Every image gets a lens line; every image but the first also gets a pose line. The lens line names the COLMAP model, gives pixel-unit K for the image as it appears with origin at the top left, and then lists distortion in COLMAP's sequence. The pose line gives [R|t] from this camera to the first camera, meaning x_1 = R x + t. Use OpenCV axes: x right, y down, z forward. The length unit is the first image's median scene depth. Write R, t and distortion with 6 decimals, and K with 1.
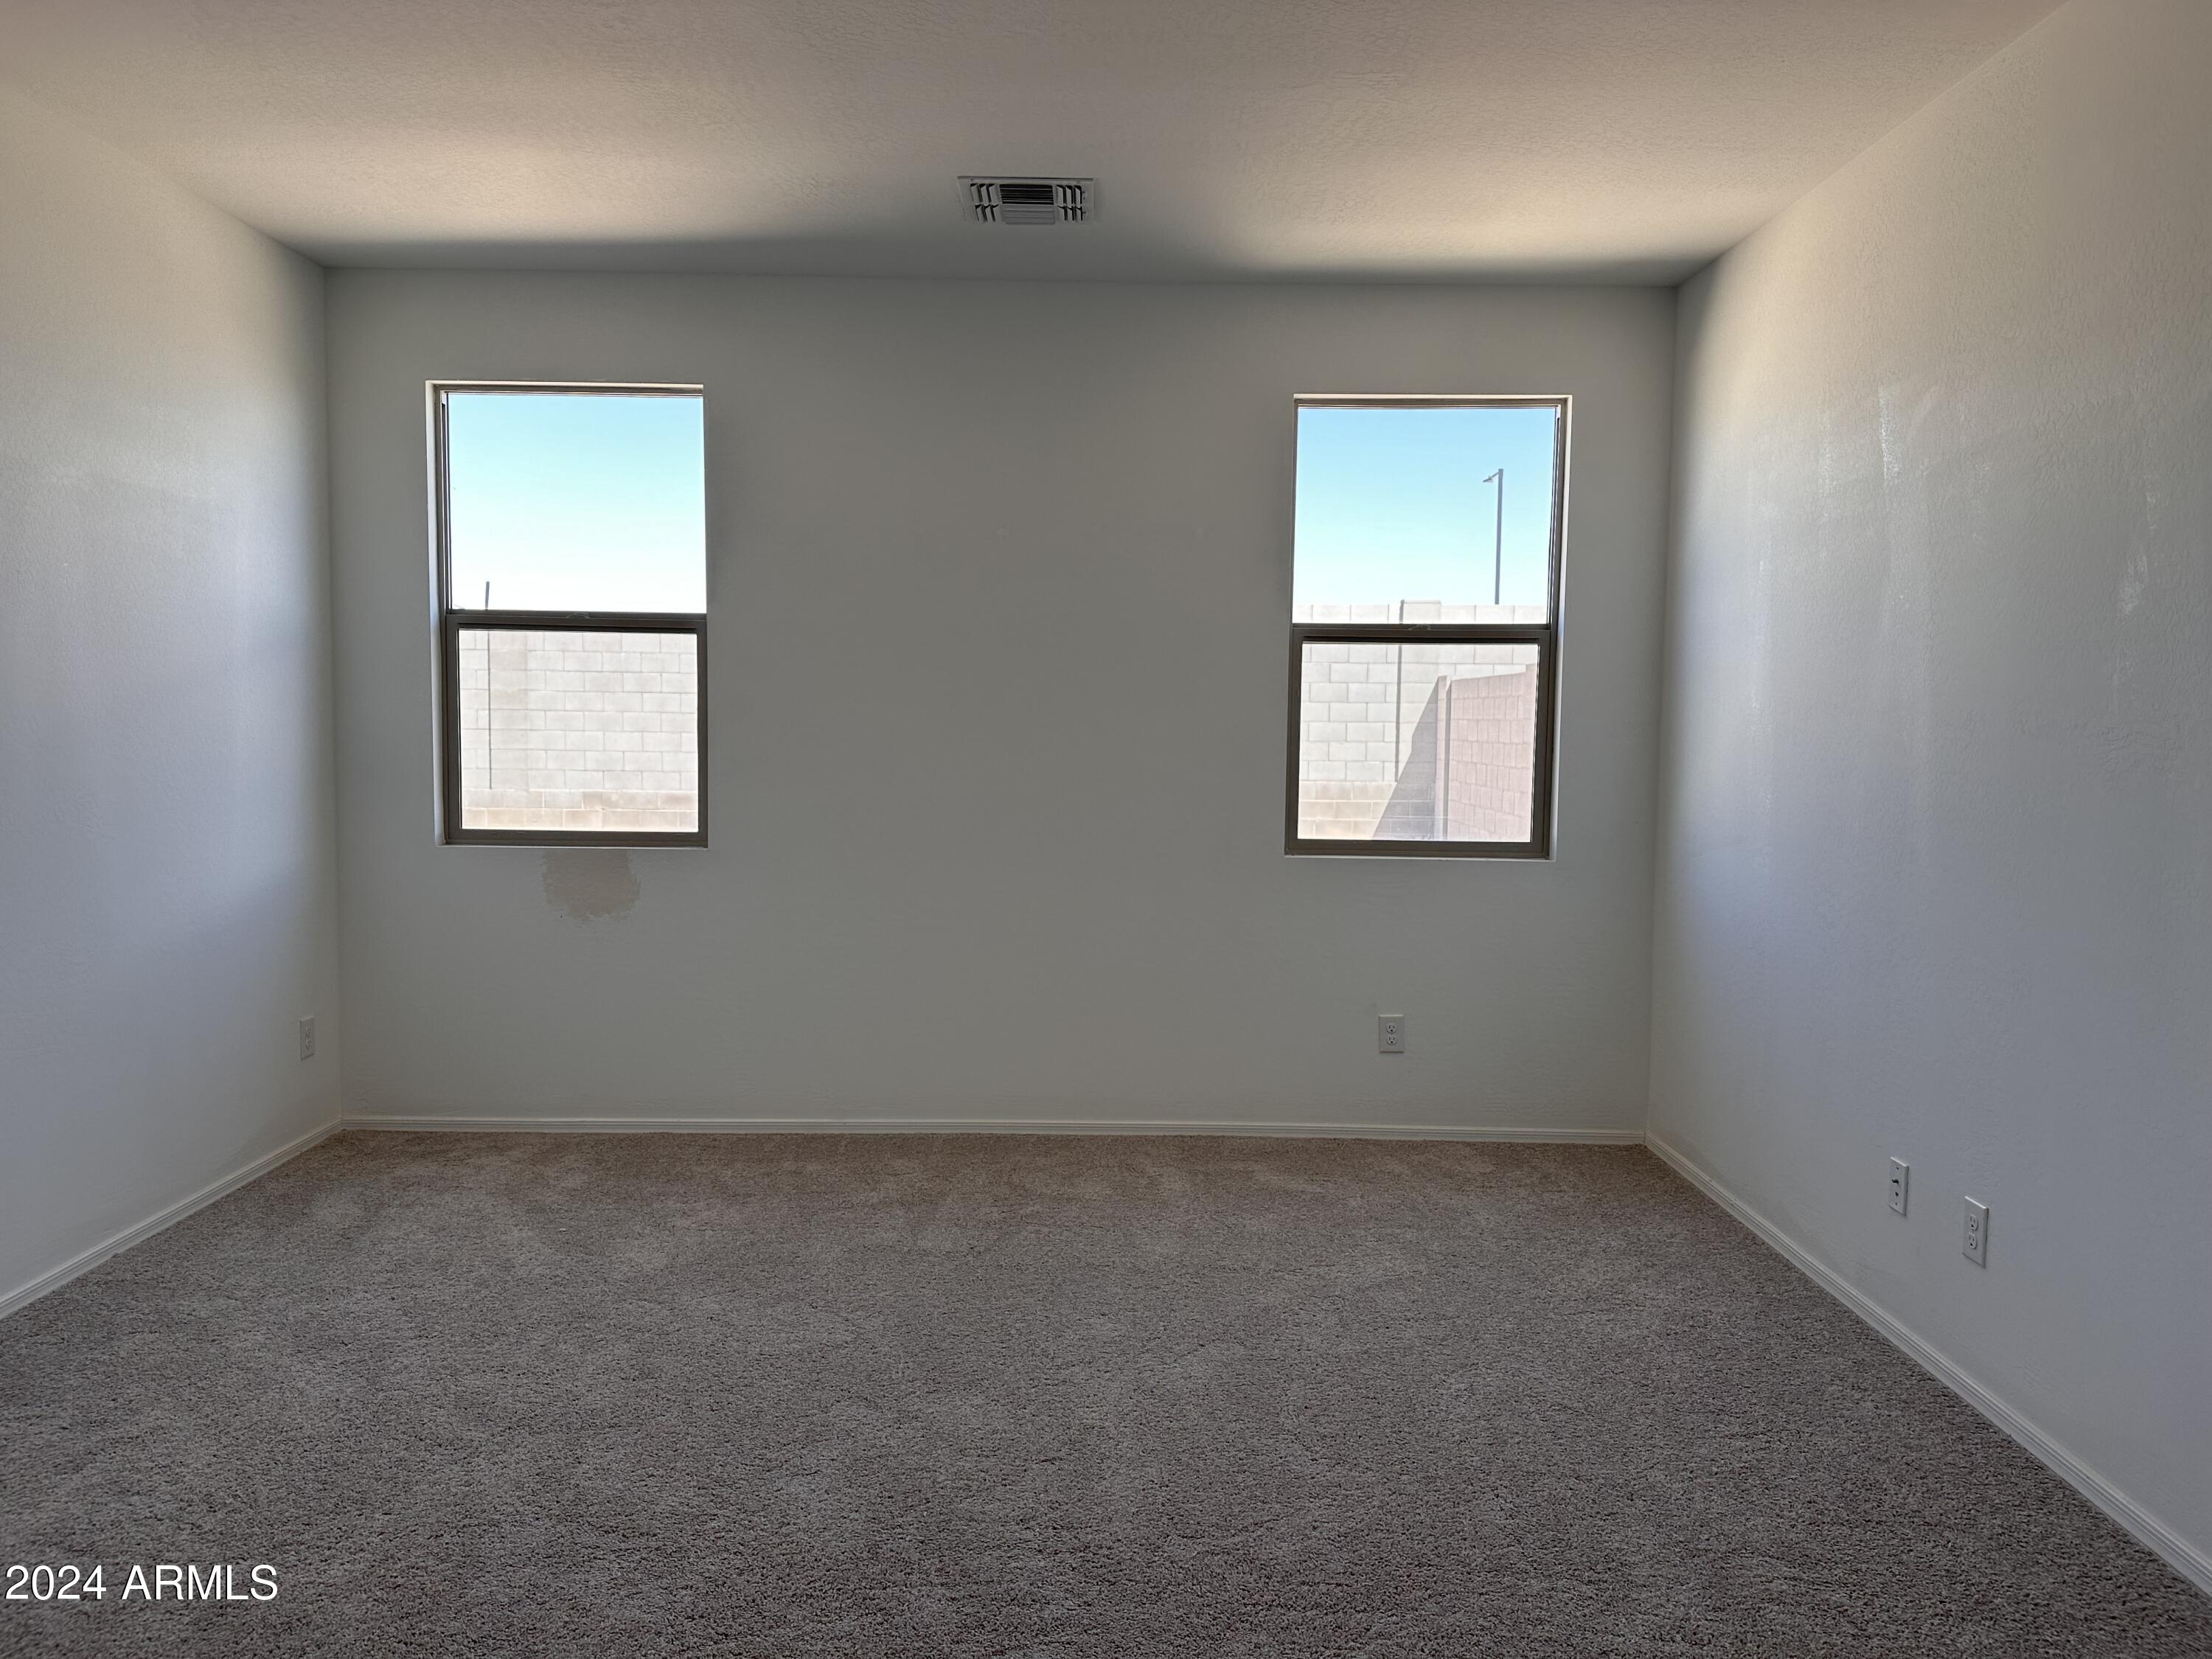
lens RADIAL K [[1550.7, 0, 1106.1], [0, 1550.7, 796.7], [0, 0, 1]] dist [0.019674, -0.019051]
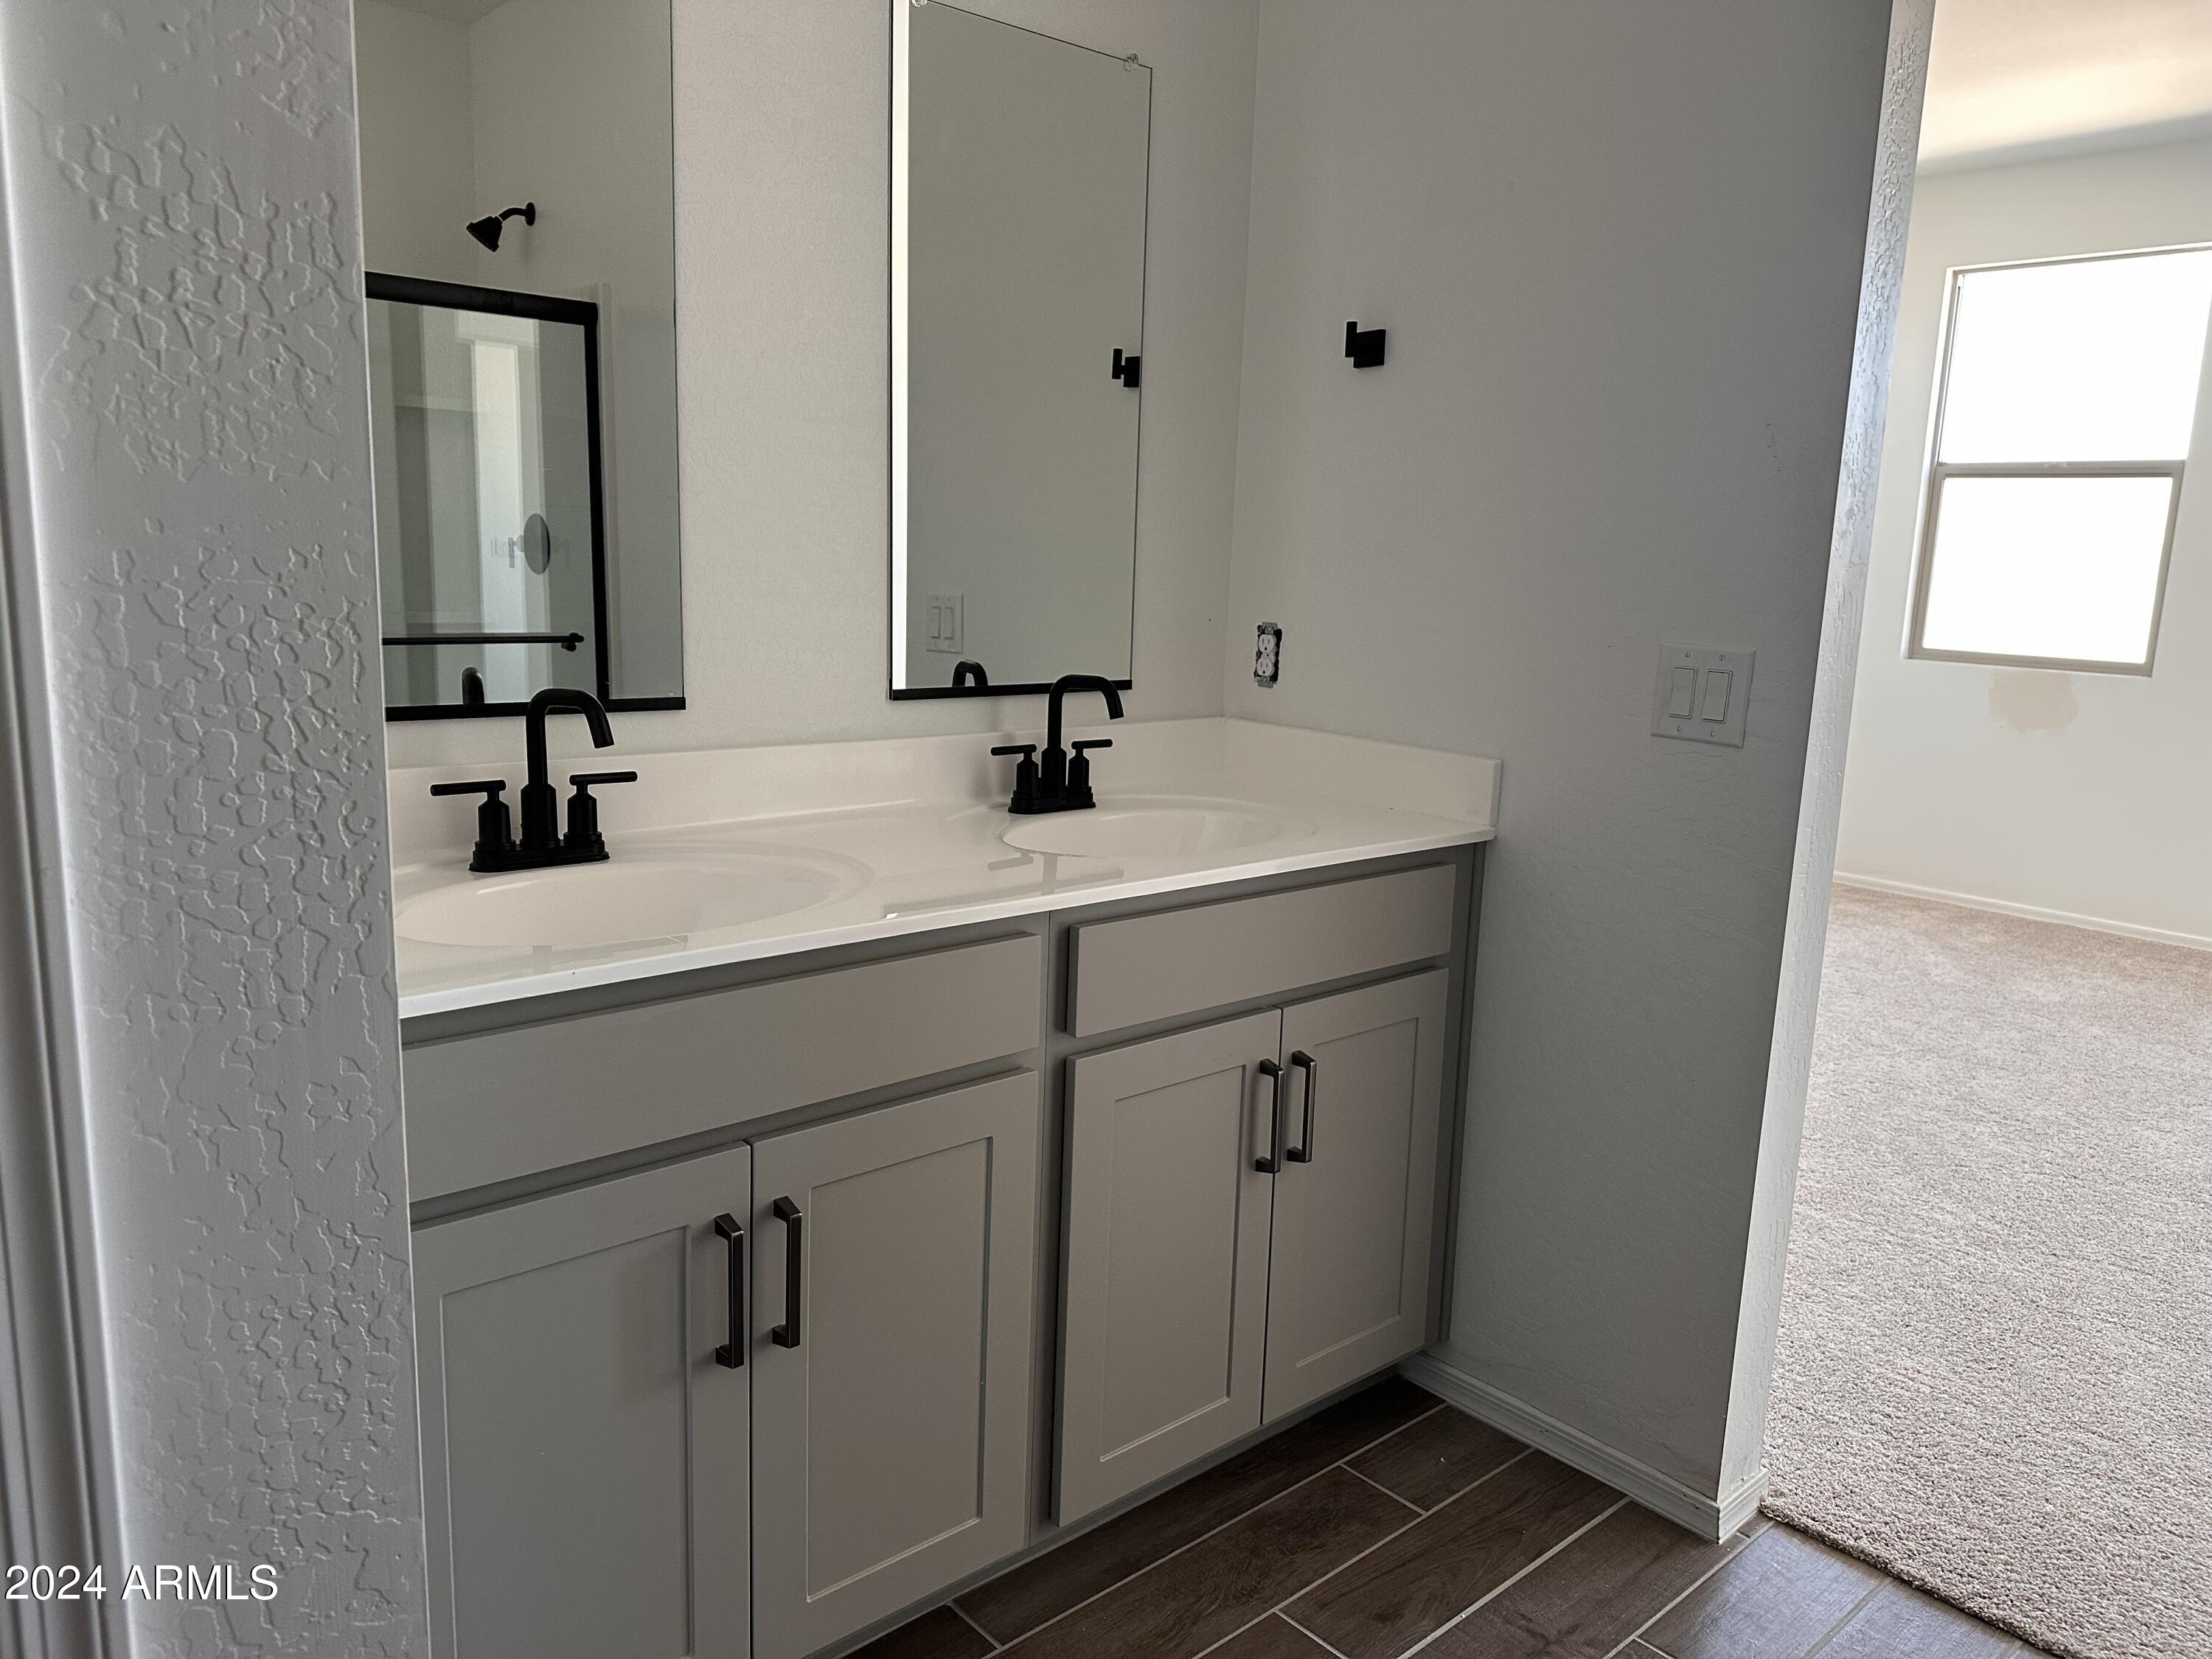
lens RADIAL K [[1550.7, 0, 1147.0], [0, 1550.7, 815.8], [0, 0, 1]] dist [0.019674, -0.019051]
pose [[0.670247, 0.145508, -0.727734, 0.090634], [-0.075499, 0.988872, 0.128187, 0.045636], [0.738288, -0.030974, 0.673774, -0.298057]]
